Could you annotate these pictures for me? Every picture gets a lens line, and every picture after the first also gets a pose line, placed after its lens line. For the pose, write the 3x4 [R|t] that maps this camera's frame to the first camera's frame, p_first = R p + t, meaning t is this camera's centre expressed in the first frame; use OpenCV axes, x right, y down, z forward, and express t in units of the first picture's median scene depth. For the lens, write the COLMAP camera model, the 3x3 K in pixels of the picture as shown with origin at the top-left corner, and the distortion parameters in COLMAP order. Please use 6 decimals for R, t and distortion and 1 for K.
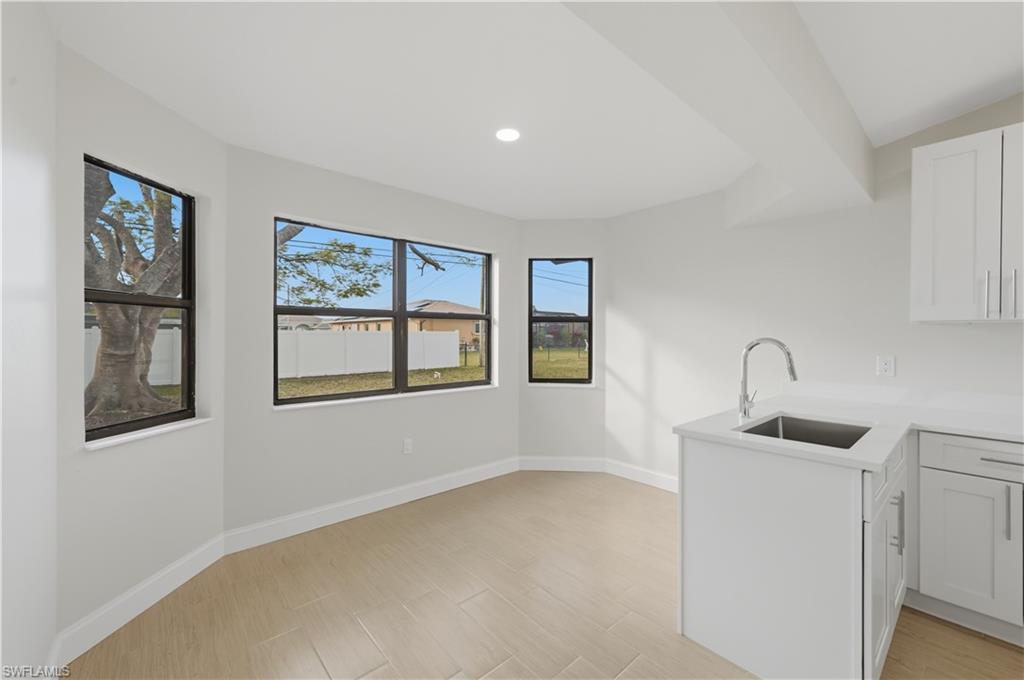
lens RADIAL K [[409.0, 0, 517.9], [0, 409.0, 337.8], [0, 0, 1]] dist [-0.000055, -0.000137]
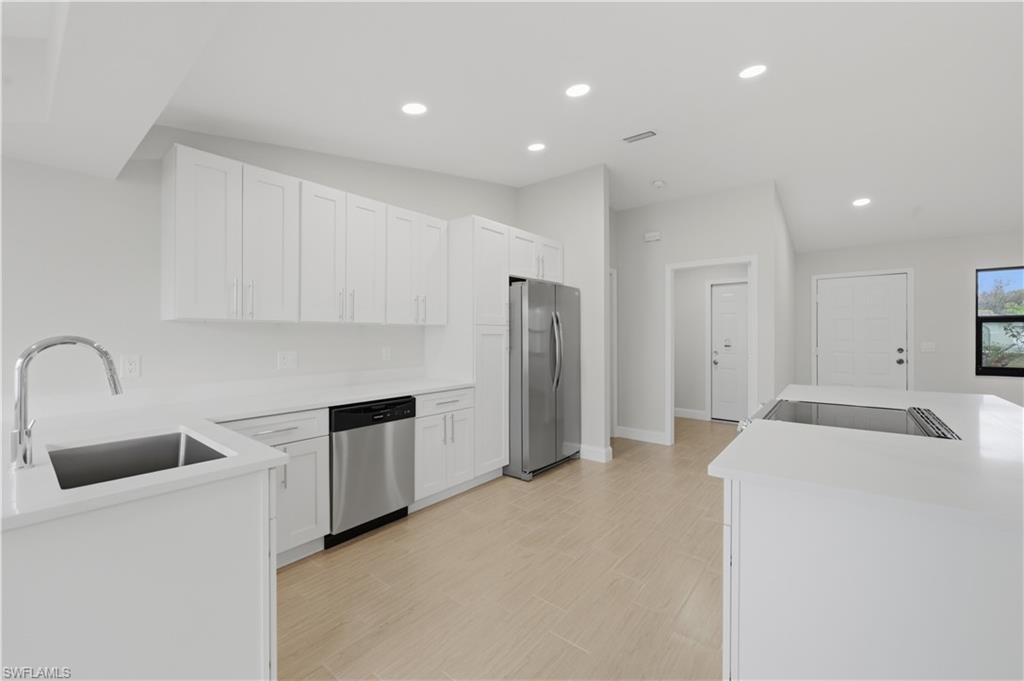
lens RADIAL K [[418.4, 0, 517.8], [0, 418.4, 333.2], [0, 0, 1]] dist [-0.000306, -0.000111]
pose [[-0.160893, -0.002874, 0.986968, -0.088577], [0.005409, 0.999978, 0.003793, -0.002051], [-0.986957, 0.005949, -0.160874, 0.183807]]
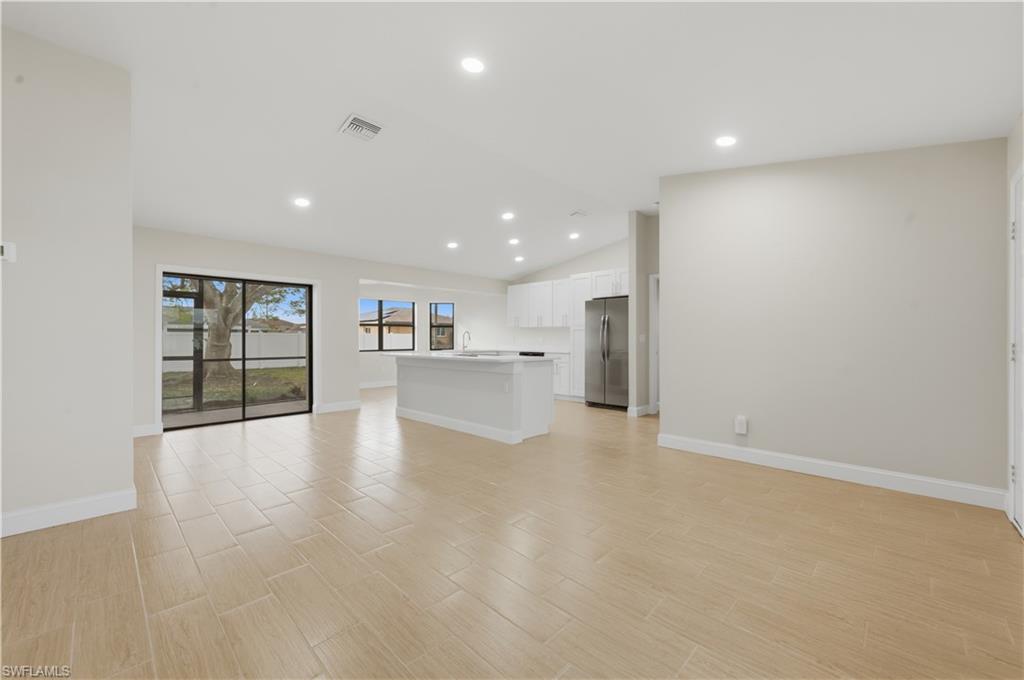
lens RADIAL K [[396.9, 0, 512.0], [0, 396.9, 340.0], [0, 0, 1]] dist [0.000809, 0.000081]
pose [[0.997785, -0.003411, 0.066438, 0.388082], [0.003648, 0.999987, -0.003442, 0.052469], [-0.066426, 0.003677, 0.997785, -1.596831]]
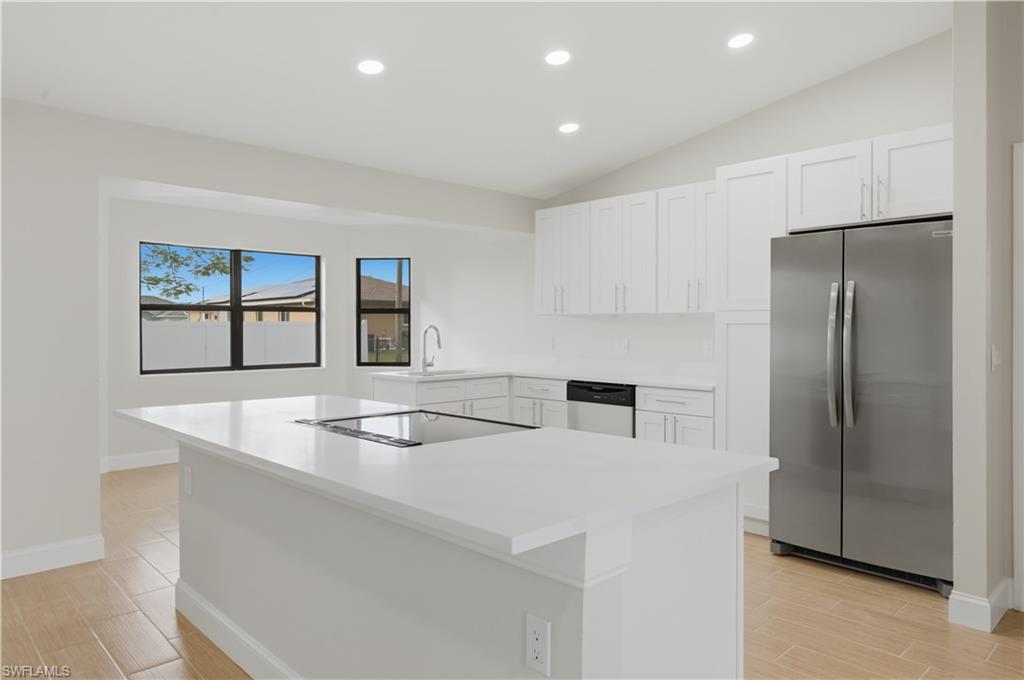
lens RADIAL K [[657.4, 0, 516.8], [0, 657.4, 333.8], [0, 0, 1]] dist [-0.001250, -0.000568]
pose [[0.999372, -0.004533, 0.035132, 0.416538], [0.004379, 0.999980, 0.004453, 0.012856], [-0.035152, -0.004296, 0.999373, -0.875535]]
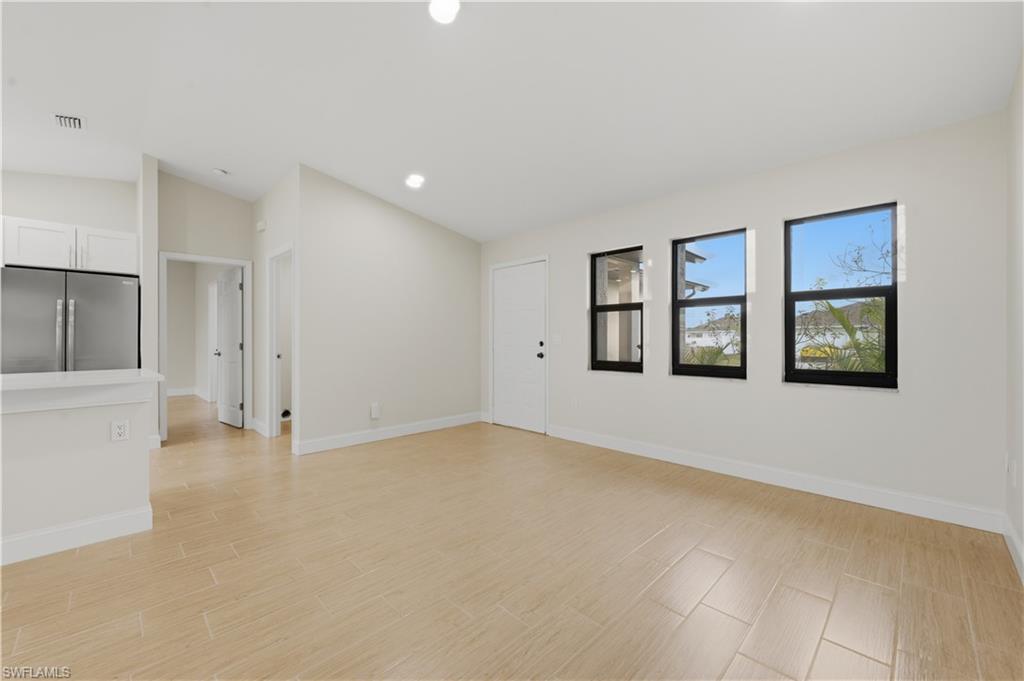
lens RADIAL K [[409.0, 0, 517.9], [0, 409.0, 338.3], [0, 0, 1]] dist [-0.000055, -0.000137]
pose [[-0.059891, -0.000688, 0.998205, -0.167347], [0.003897, 0.999992, 0.000923, 0.046405], [-0.998197, 0.003945, -0.059887, -1.065983]]
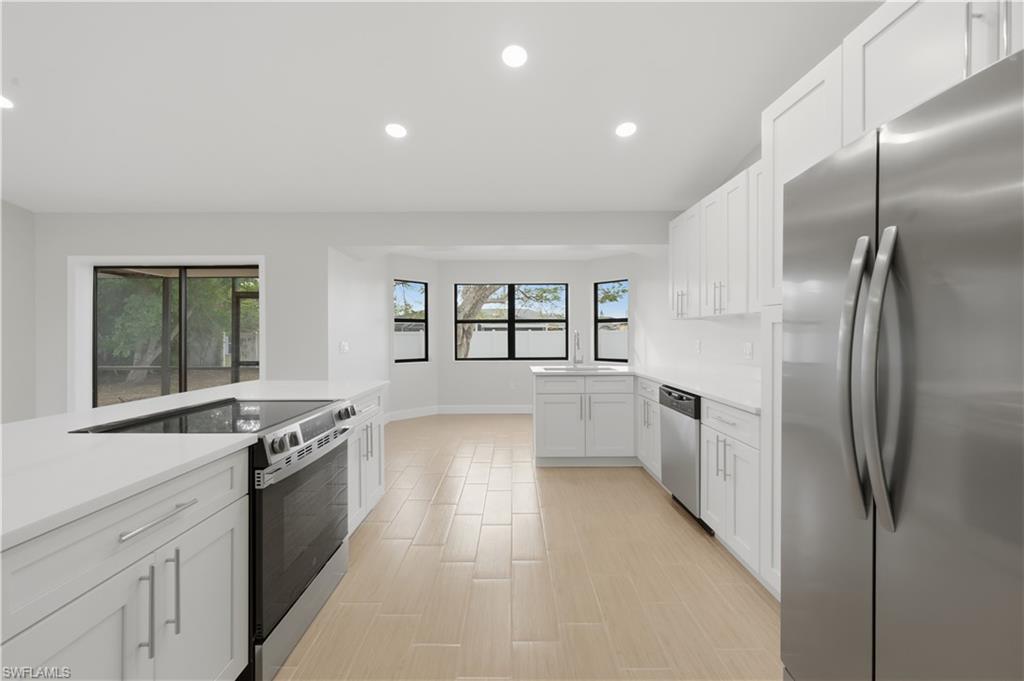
lens RADIAL K [[409.0, 0, 517.9], [0, 409.0, 338.3], [0, 0, 1]] dist [-0.000055, -0.000137]
pose [[0.754123, -0.000252, -0.656733, 0.856698], [0.001853, 0.999997, 0.001745, 0.018958], [0.656730, -0.002533, 0.754121, -0.400797]]
